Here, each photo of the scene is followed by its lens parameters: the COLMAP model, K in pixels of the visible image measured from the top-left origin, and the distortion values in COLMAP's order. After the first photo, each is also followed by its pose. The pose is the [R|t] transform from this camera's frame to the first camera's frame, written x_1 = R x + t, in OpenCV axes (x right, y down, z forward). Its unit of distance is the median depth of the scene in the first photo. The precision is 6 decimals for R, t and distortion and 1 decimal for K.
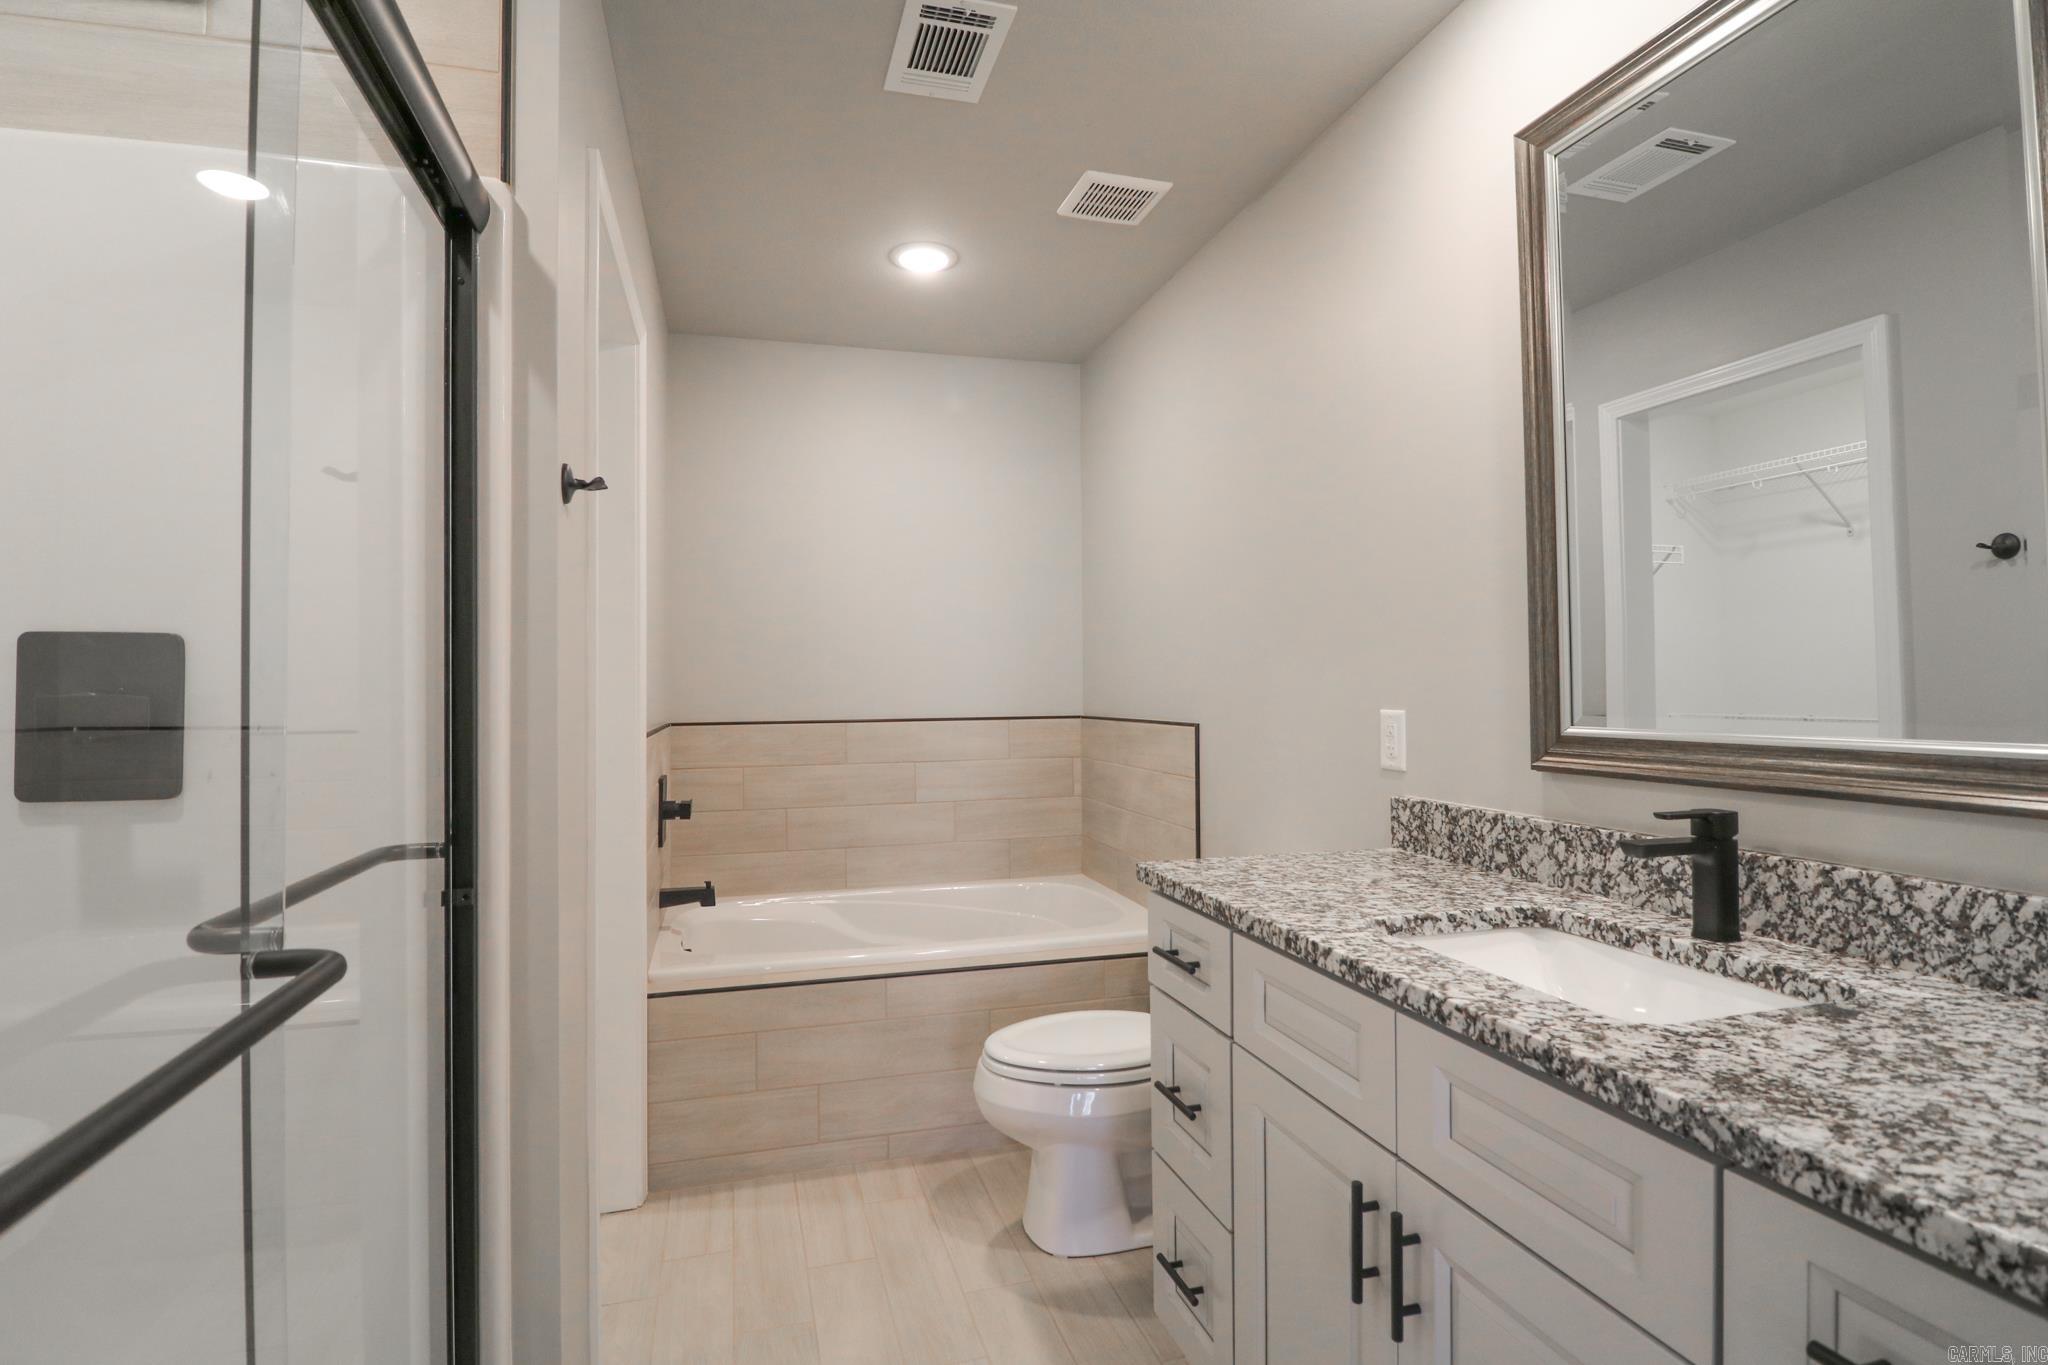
lens RADIAL K [[994.4, 0, 1024.0], [0, 994.4, 682.5], [0, 0, 1]] dist [0.000806, -0.015447]
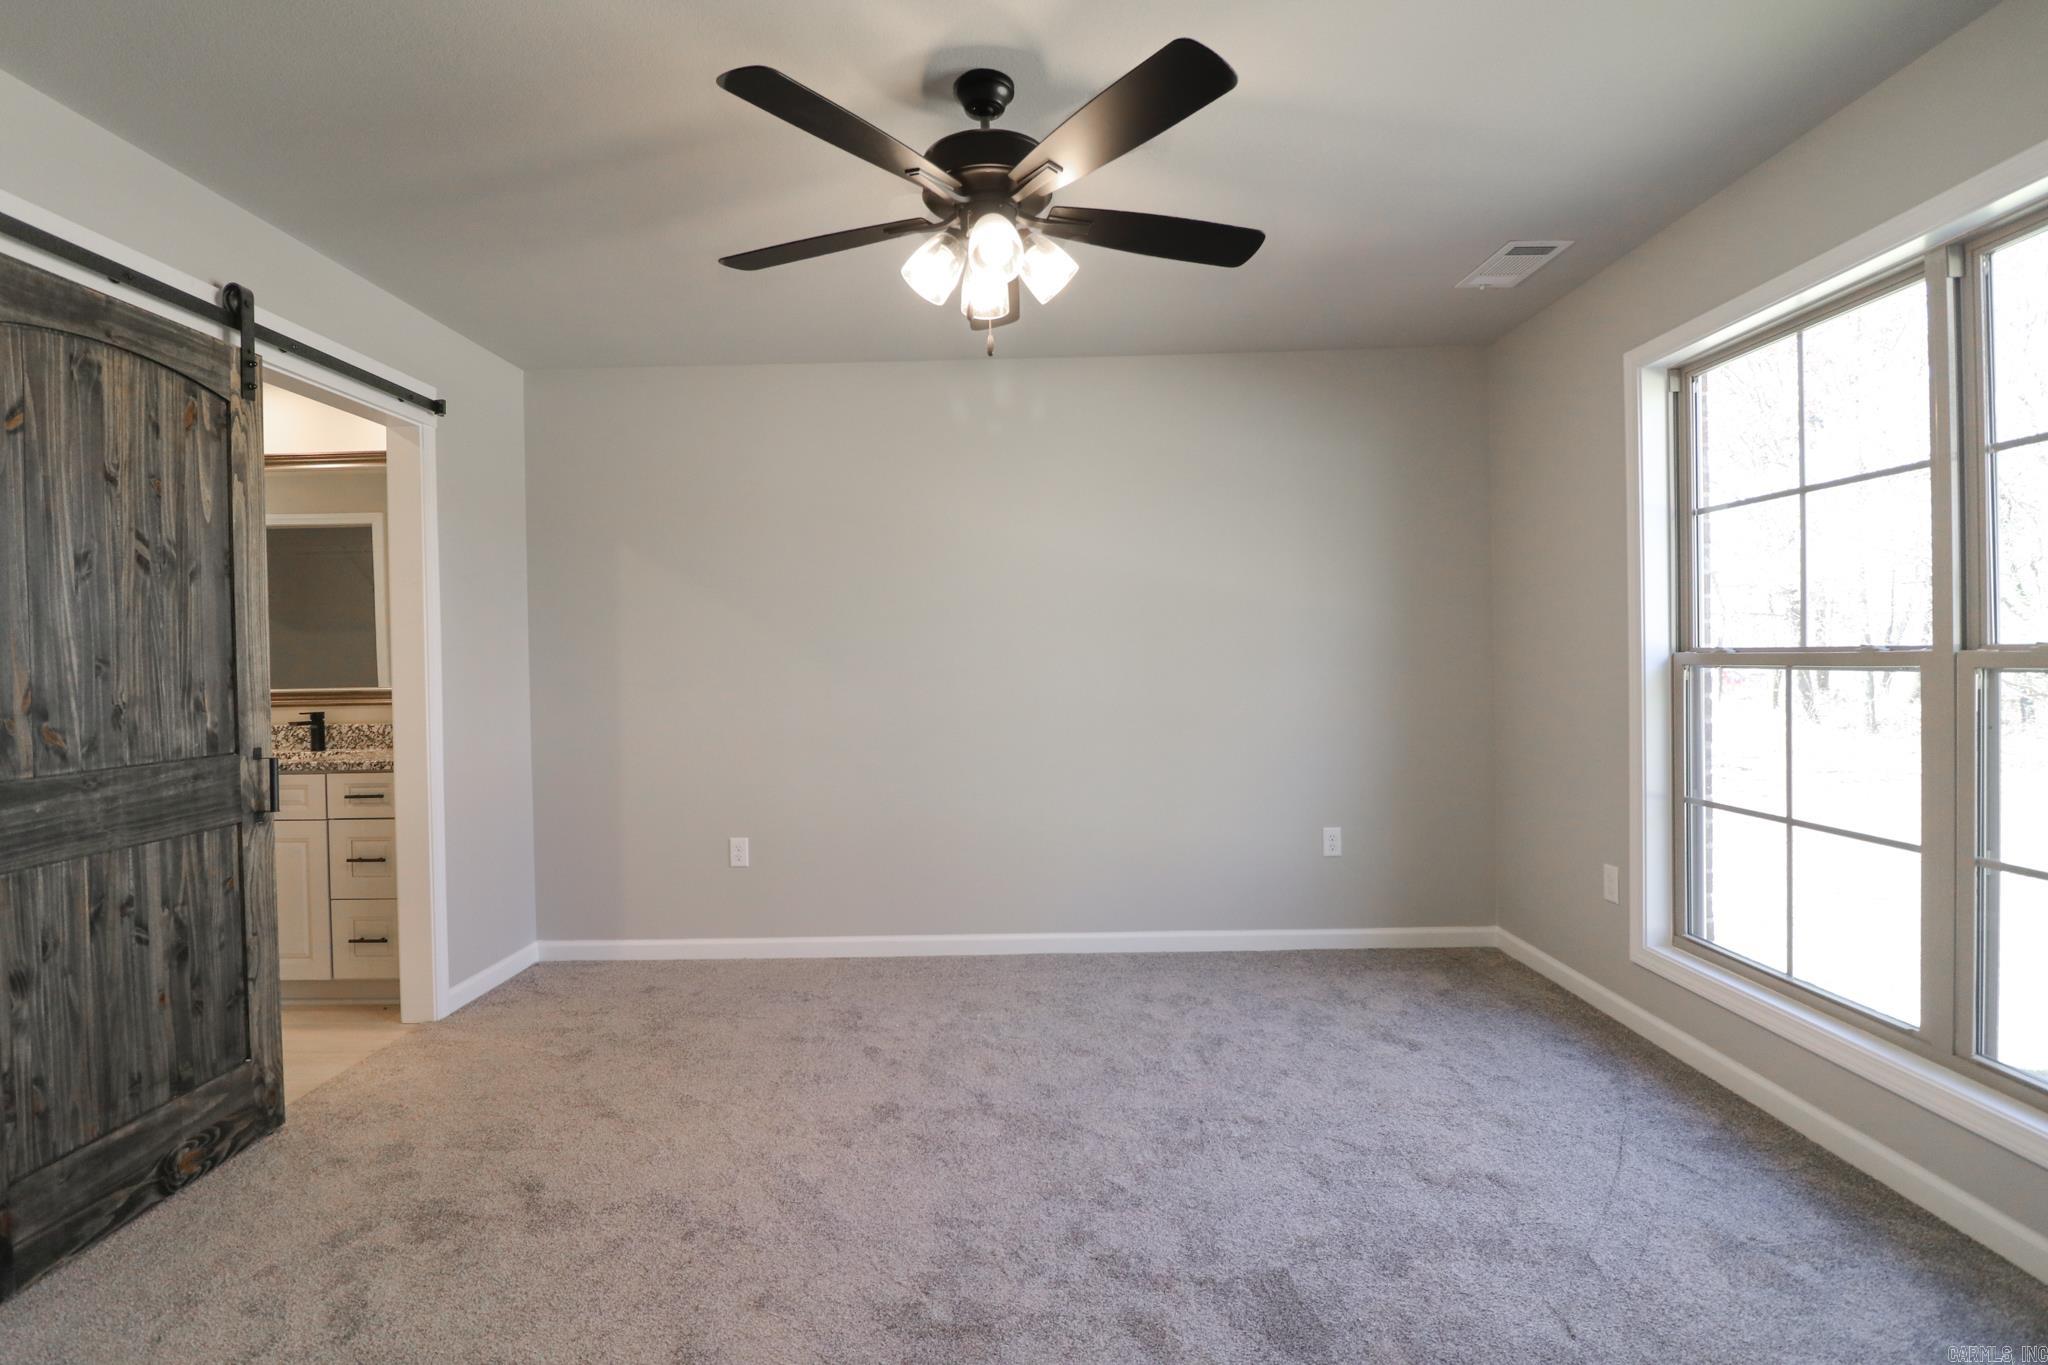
lens RADIAL K [[943.5, 0, 1011.7], [0, 943.5, 668.9], [0, 0, 1]] dist [-0.000249, -0.013446]
pose [[0.290908, -0.007227, 0.956724, -1.597509], [0.005078, 0.999969, 0.006010, -0.020027], [-0.956738, 0.003110, 0.290936, -2.089822]]
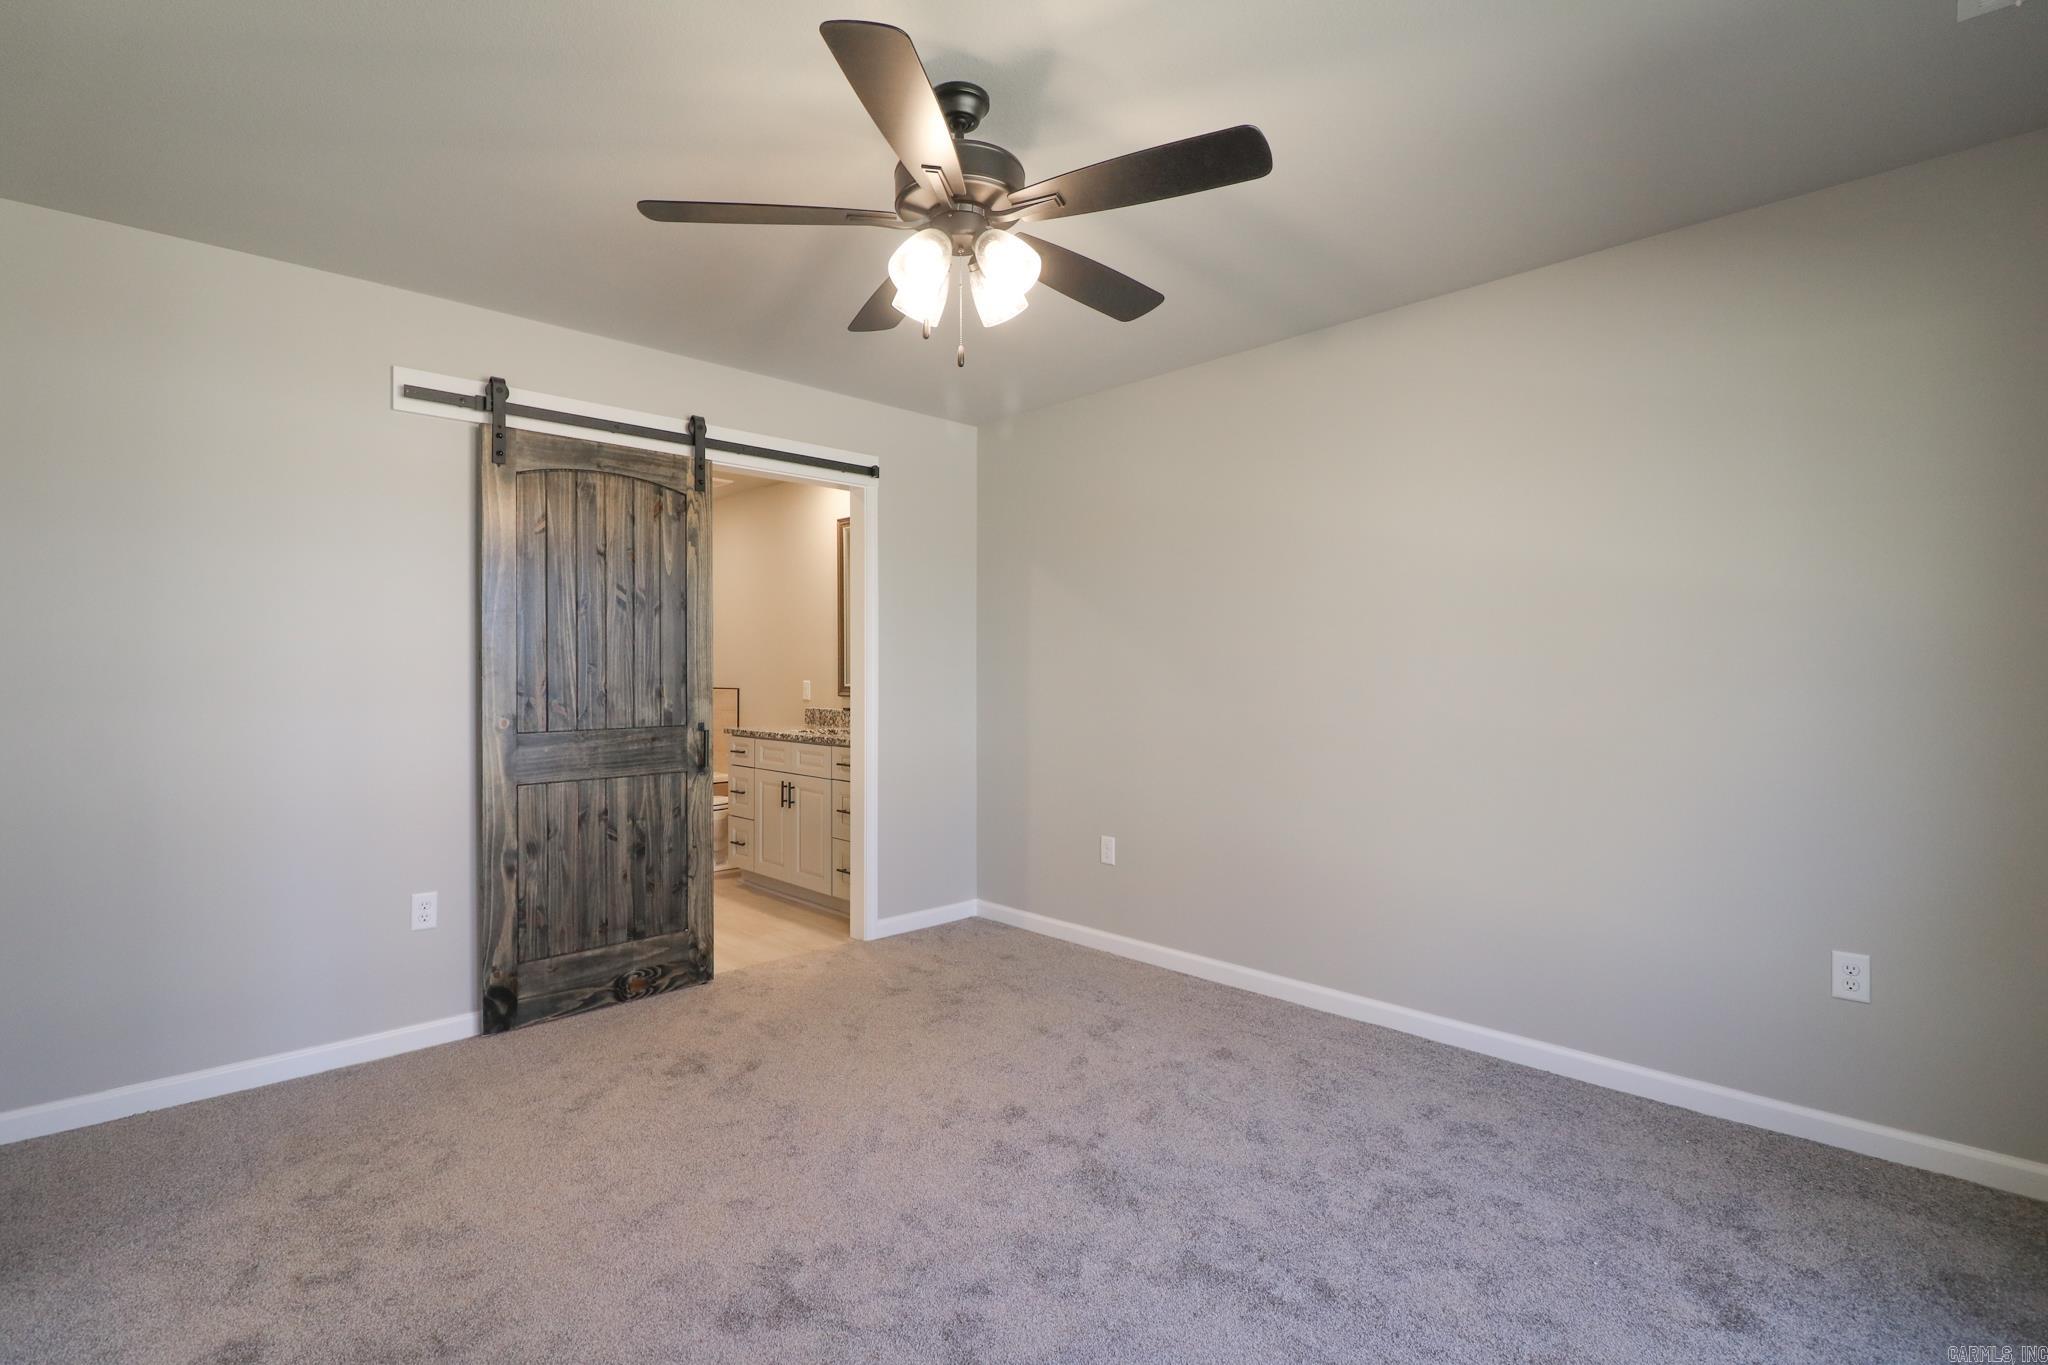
lens RADIAL K [[943.5, 0, 1011.7], [0, 943.5, 668.9], [0, 0, 1]] dist [-0.000249, -0.013446]
pose [[0.885521, 0.006009, 0.464561, -0.693965], [-0.008323, 0.999961, 0.002931, -0.037601], [-0.464526, -0.006462, 0.885536, -3.074581]]
